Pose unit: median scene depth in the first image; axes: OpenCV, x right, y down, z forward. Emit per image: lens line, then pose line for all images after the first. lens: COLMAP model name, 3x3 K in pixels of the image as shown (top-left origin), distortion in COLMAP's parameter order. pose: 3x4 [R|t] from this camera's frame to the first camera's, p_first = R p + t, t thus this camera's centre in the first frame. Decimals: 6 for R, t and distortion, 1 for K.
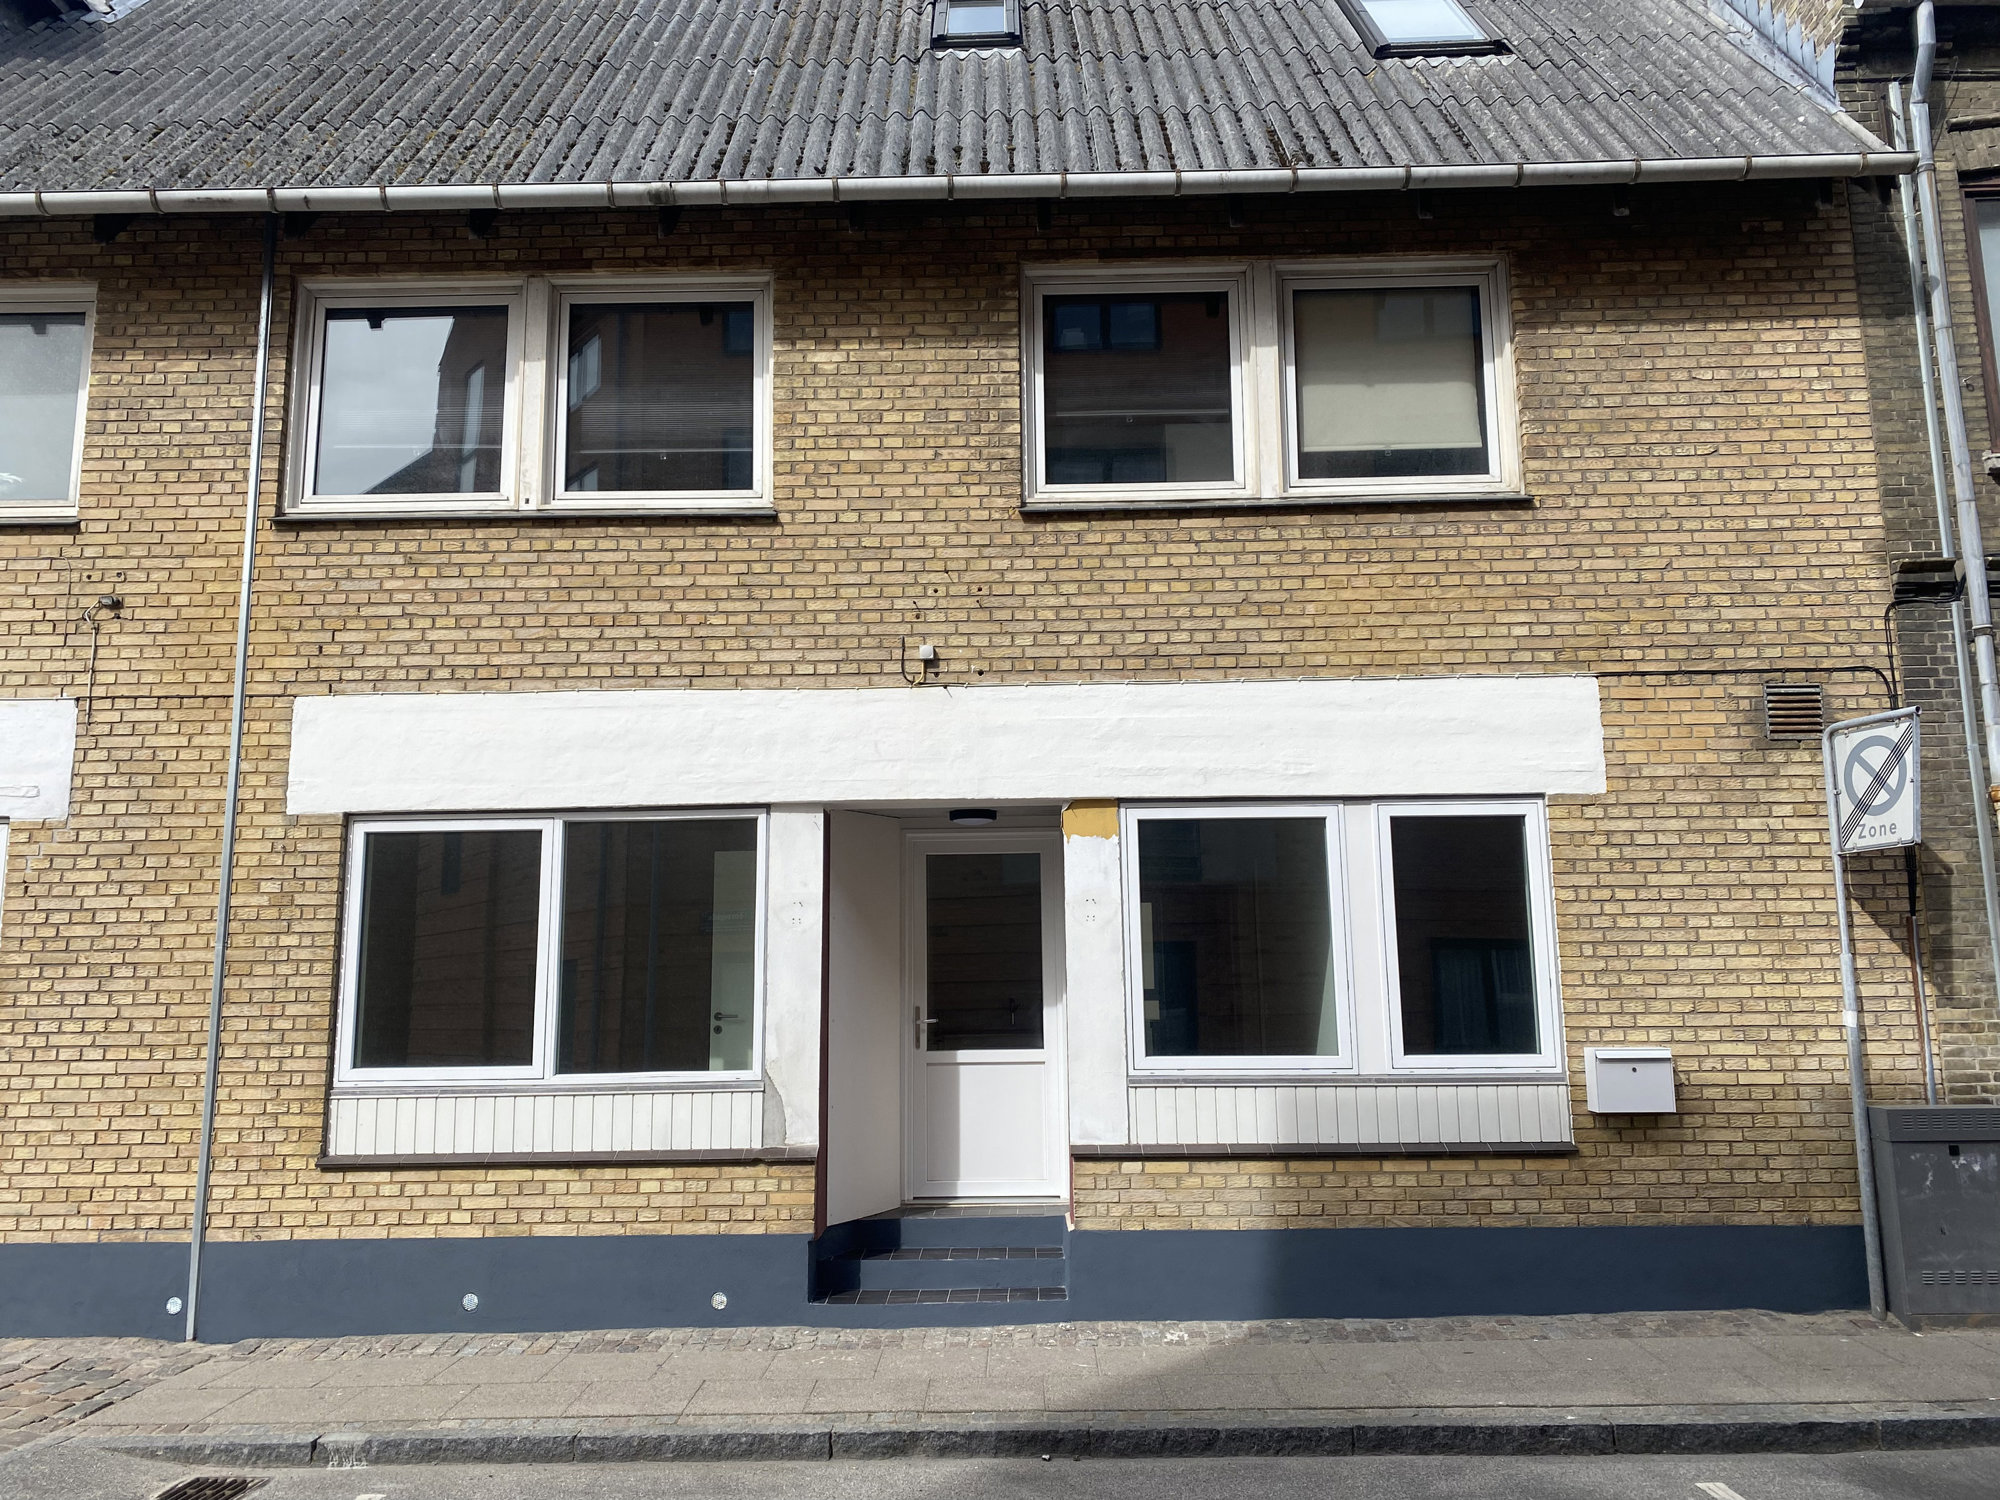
lens RADIAL K [[1532.7, 0, 1000.0], [0, 1532.7, 750.0], [0, 0, 1]] dist [0.005676, 0.015433]
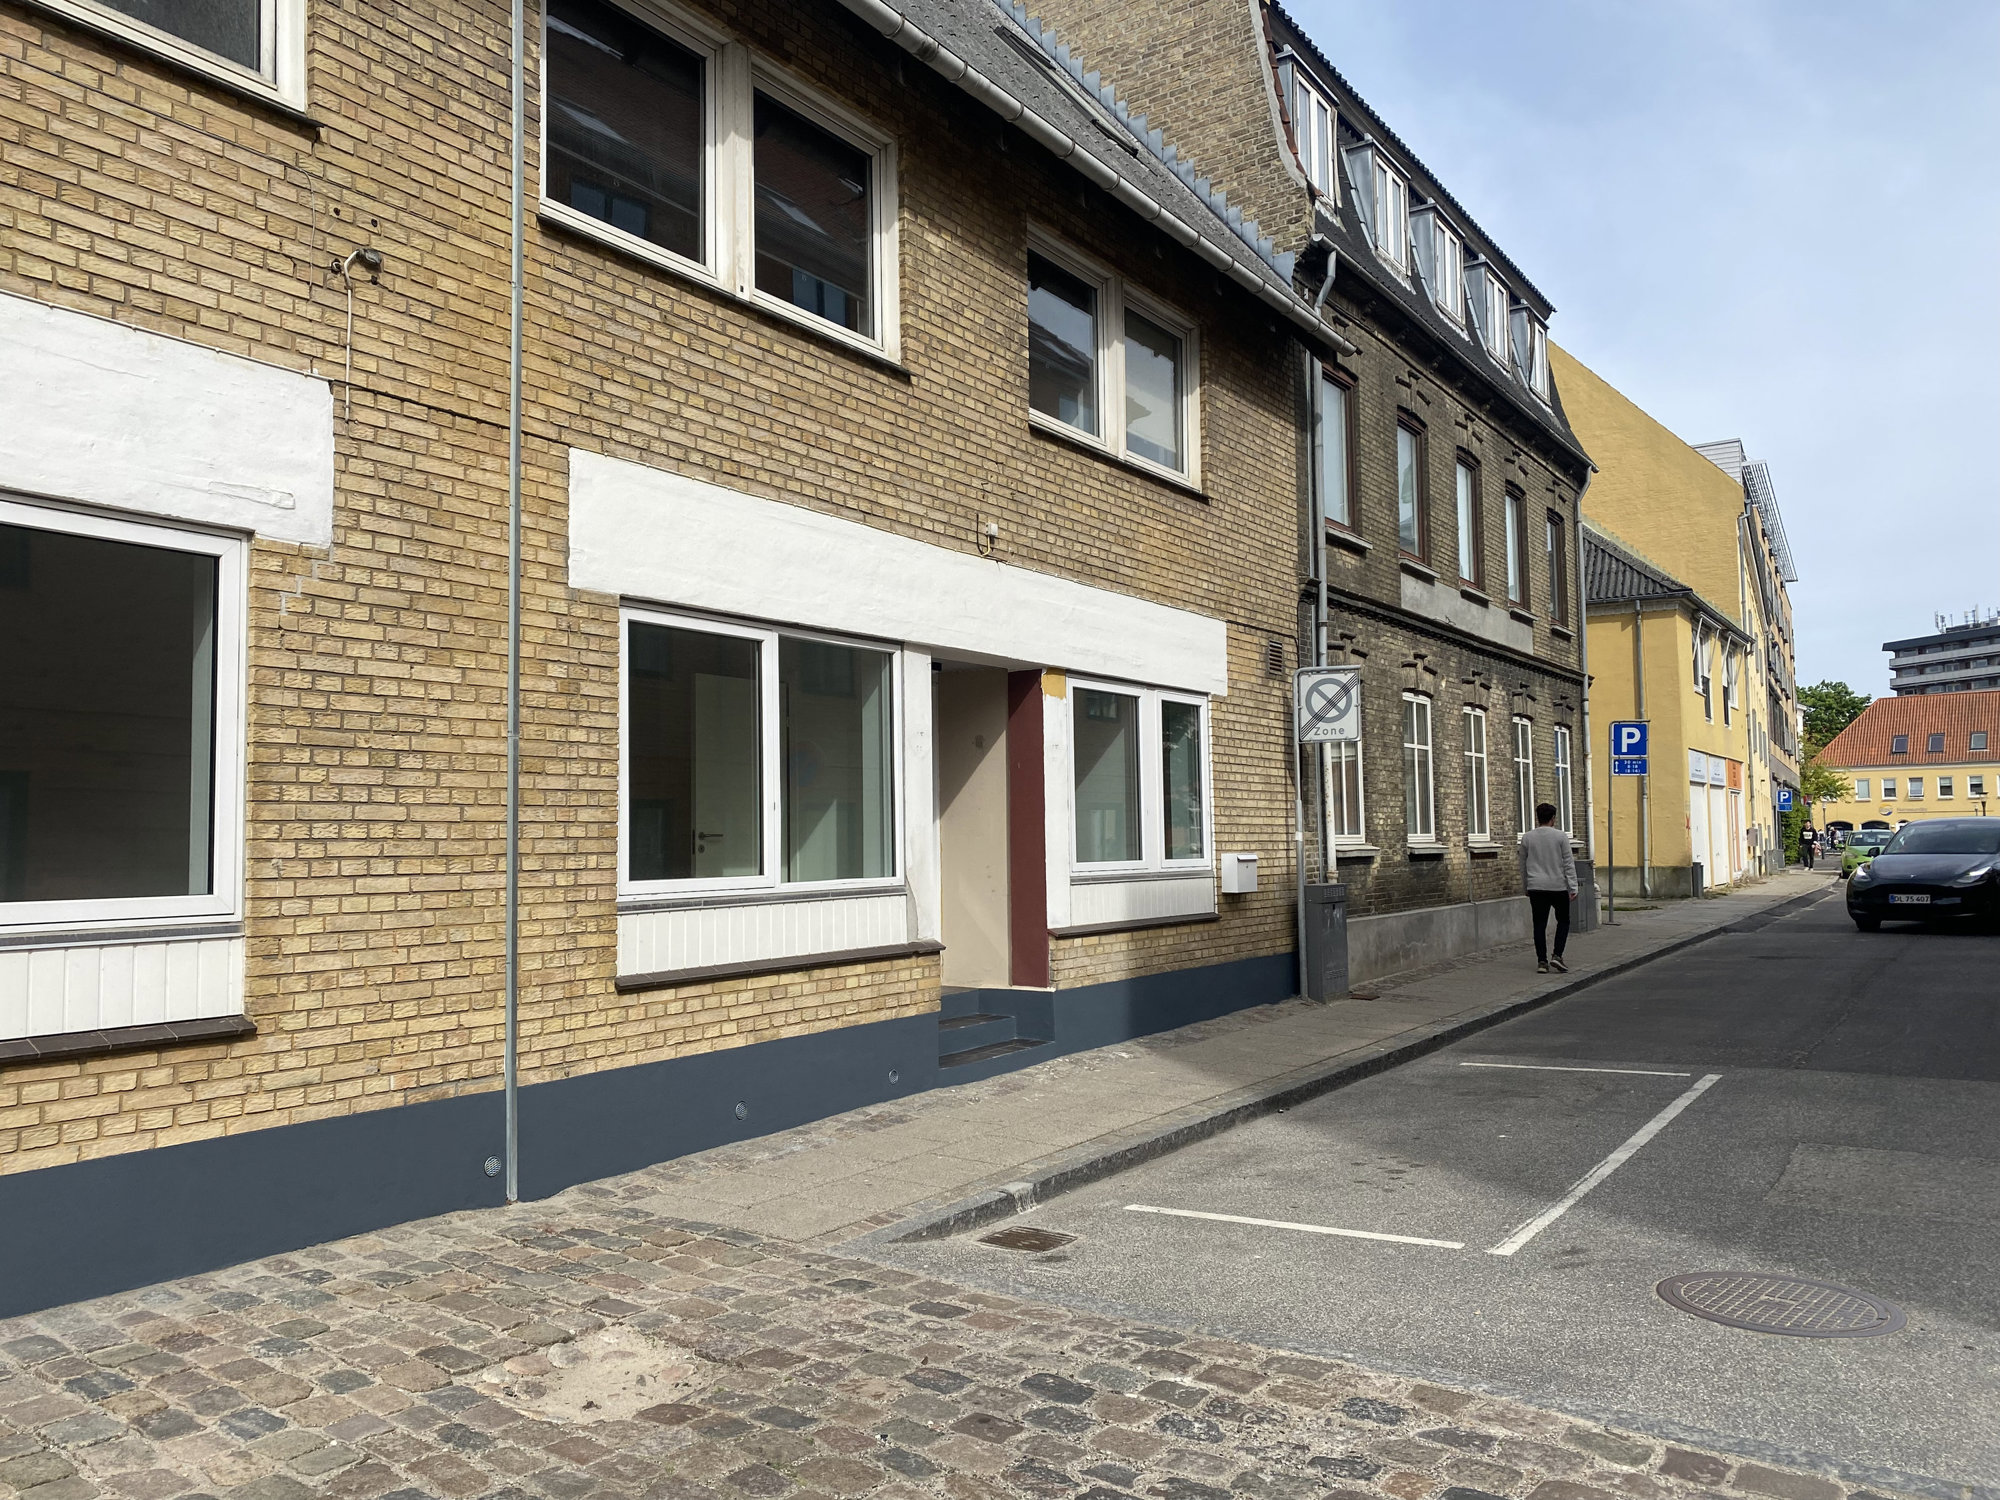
lens RADIAL K [[1514.2, 0, 1000.0], [0, 1514.2, 750.0], [0, 0, 1]] dist [0.073001, -0.133617]
pose [[0.537241, 0.055310, 0.841613, -1.047939], [-0.127818, 0.991662, 0.016421, 0.087835], [-0.833687, -0.116396, 0.539831, 0.343029]]
